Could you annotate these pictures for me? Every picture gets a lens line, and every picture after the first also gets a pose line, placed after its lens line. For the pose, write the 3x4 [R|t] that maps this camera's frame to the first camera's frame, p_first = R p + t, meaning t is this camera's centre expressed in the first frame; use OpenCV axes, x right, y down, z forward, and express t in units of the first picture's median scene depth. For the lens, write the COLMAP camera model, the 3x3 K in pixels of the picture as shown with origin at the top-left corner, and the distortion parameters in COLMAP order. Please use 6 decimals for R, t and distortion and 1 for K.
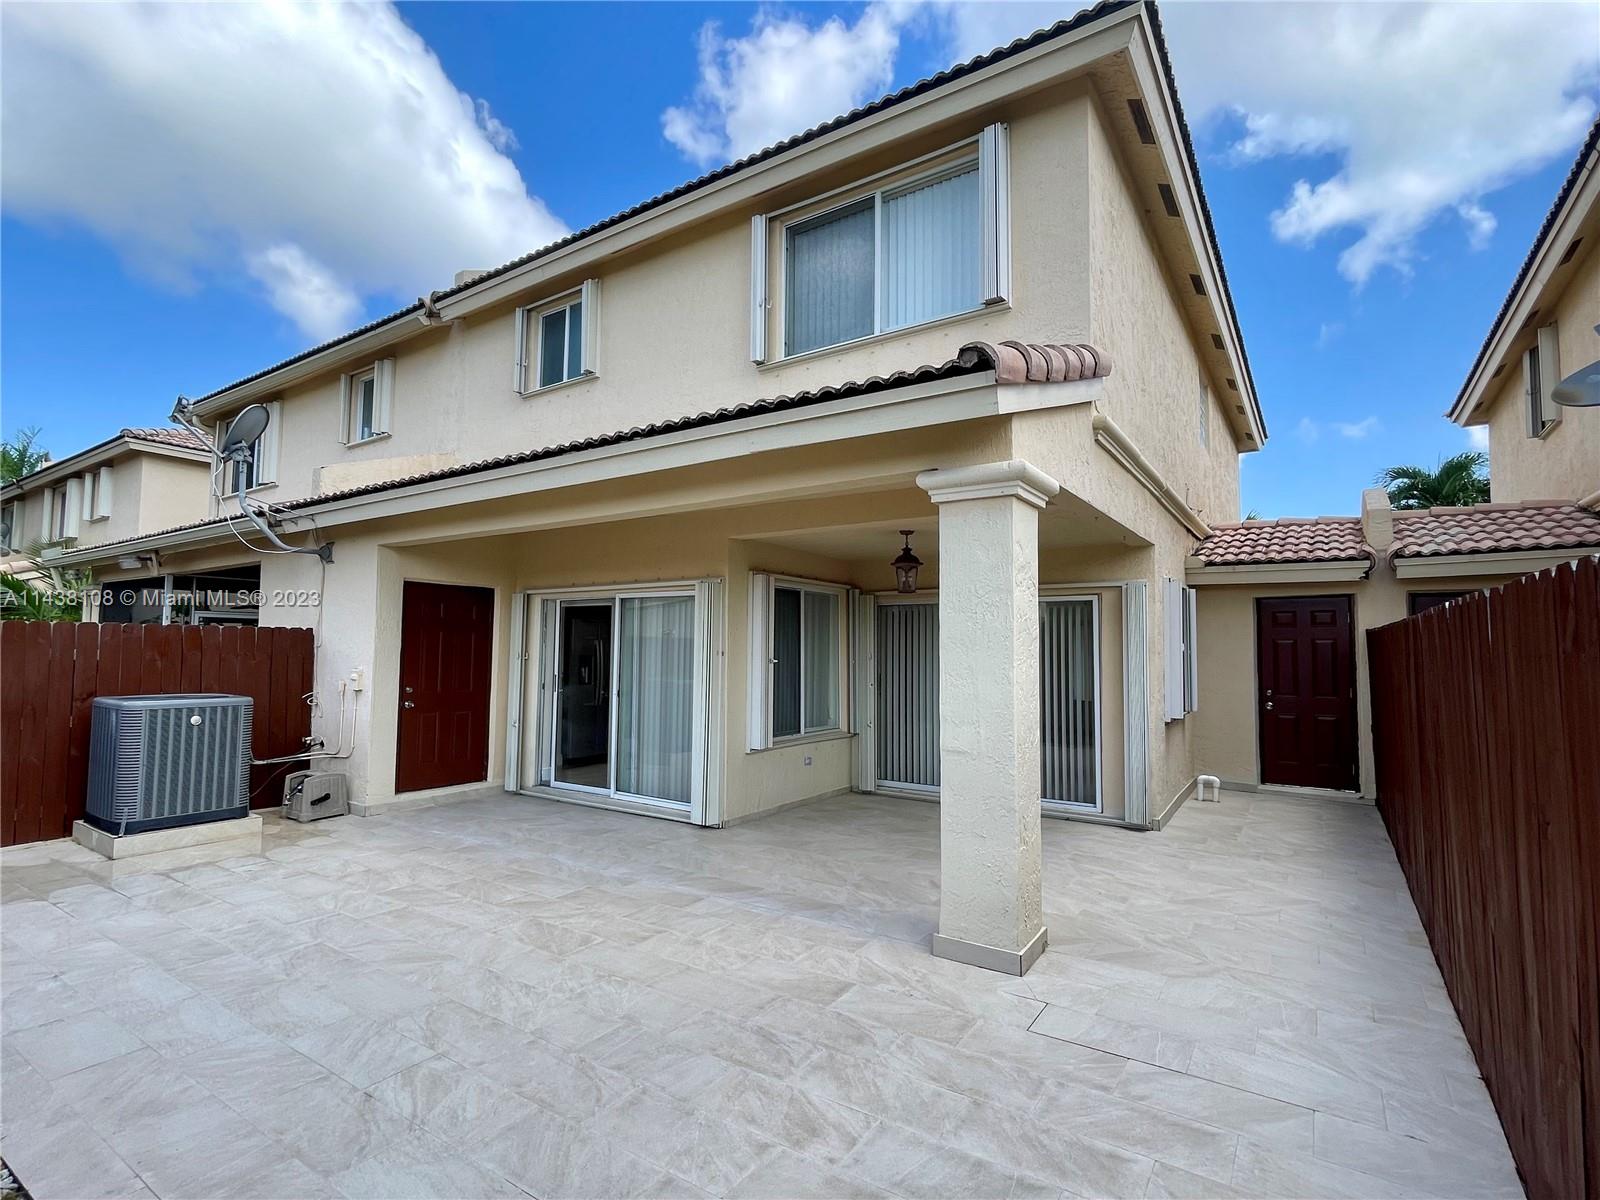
lens RADIAL K [[780.3, 0, 793.6], [0, 780.3, 602.0], [0, 0, 1]] dist [-0.008557, 0.005578]
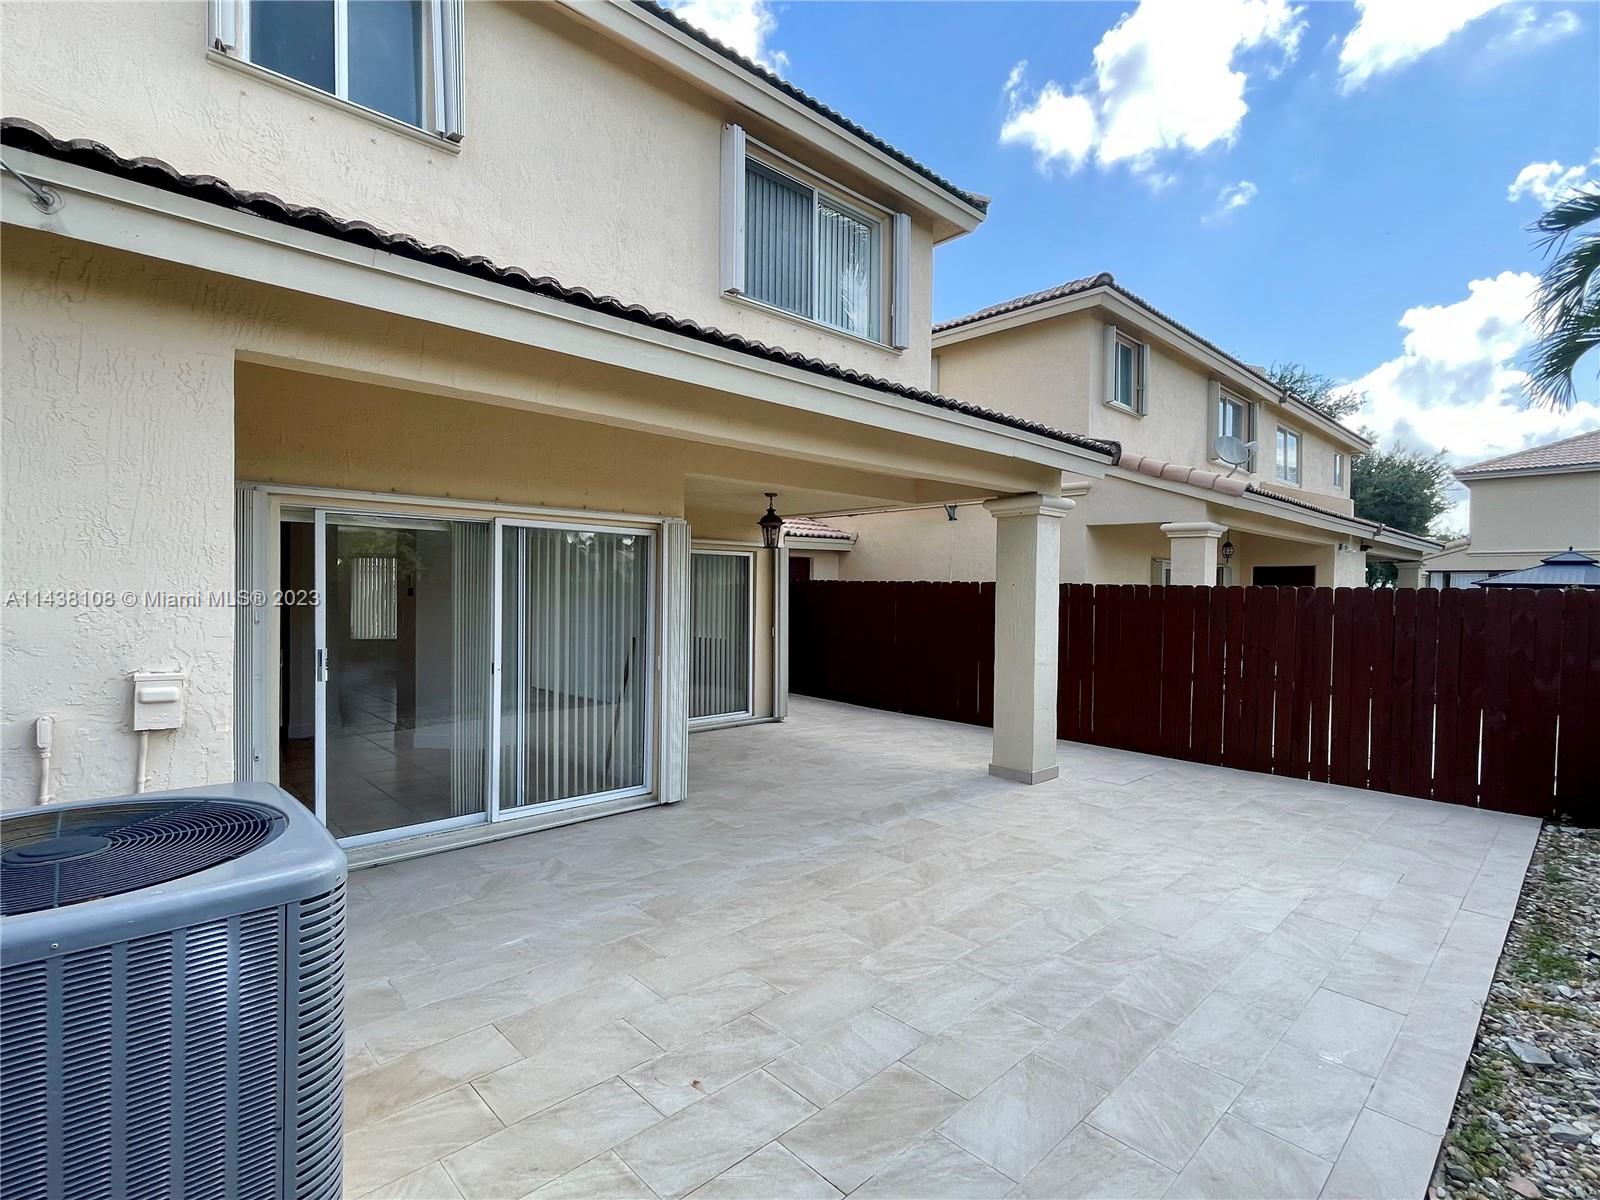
lens RADIAL K [[780.3, 0, 791.5], [0, 780.3, 597.7], [0, 0, 1]] dist [-0.008557, 0.005578]
pose [[0.220177, -0.018079, 0.975292, -1.308457], [-0.076220, 0.996452, 0.035678, 0.024002], [-0.972478, -0.082193, 0.218018, 0.974695]]
